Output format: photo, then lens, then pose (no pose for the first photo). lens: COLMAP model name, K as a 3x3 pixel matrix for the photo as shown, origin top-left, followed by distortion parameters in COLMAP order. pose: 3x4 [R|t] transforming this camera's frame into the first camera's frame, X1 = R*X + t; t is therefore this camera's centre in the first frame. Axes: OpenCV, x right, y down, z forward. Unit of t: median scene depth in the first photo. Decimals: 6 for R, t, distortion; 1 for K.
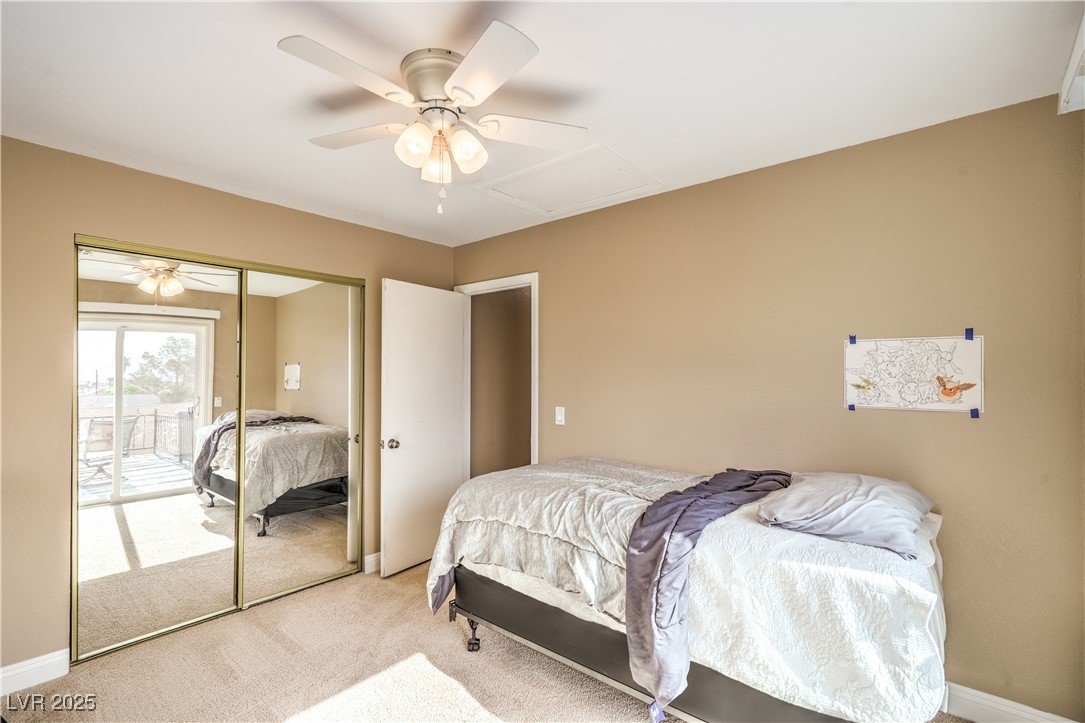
lens RADIAL K [[497.1, 0, 539.6], [0, 497.1, 368.0], [0, 0, 1]] dist [0.001479, 0.000106]
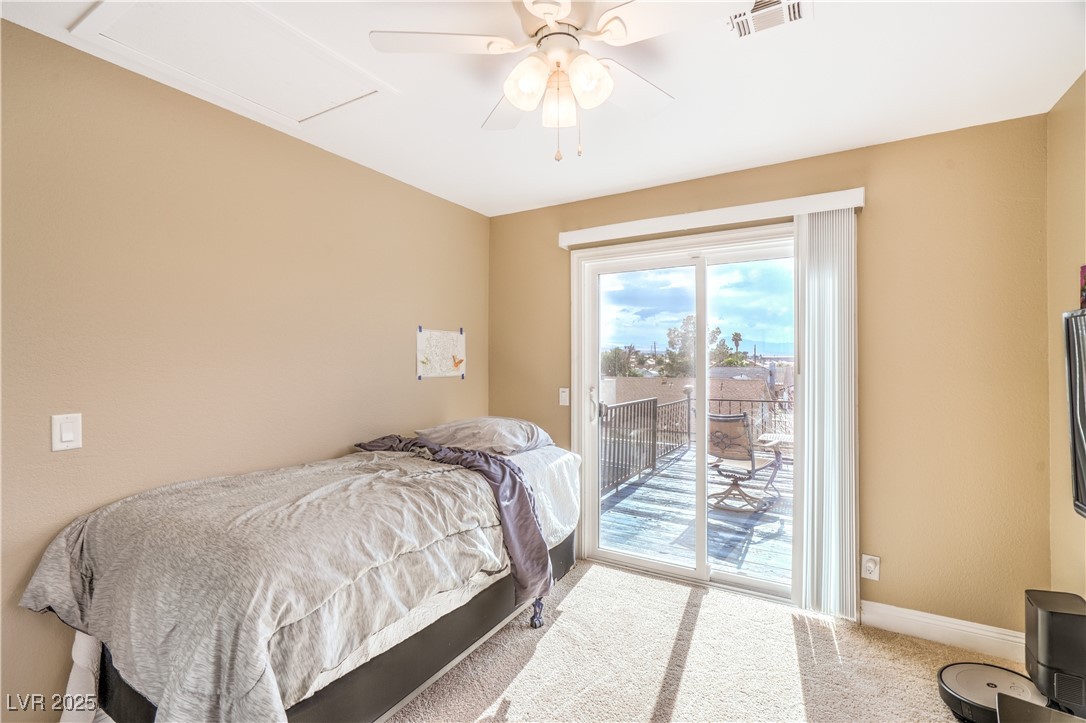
lens RADIAL K [[497.5, 0, 537.6], [0, 497.5, 359.2], [0, 0, 1]] dist [0.001479, 0.000106]
pose [[-0.165466, -0.003774, 0.986208, -0.820694], [-0.018103, 0.999836, 0.000789, 0.021642], [-0.986049, -0.017723, -0.165507, 0.939400]]
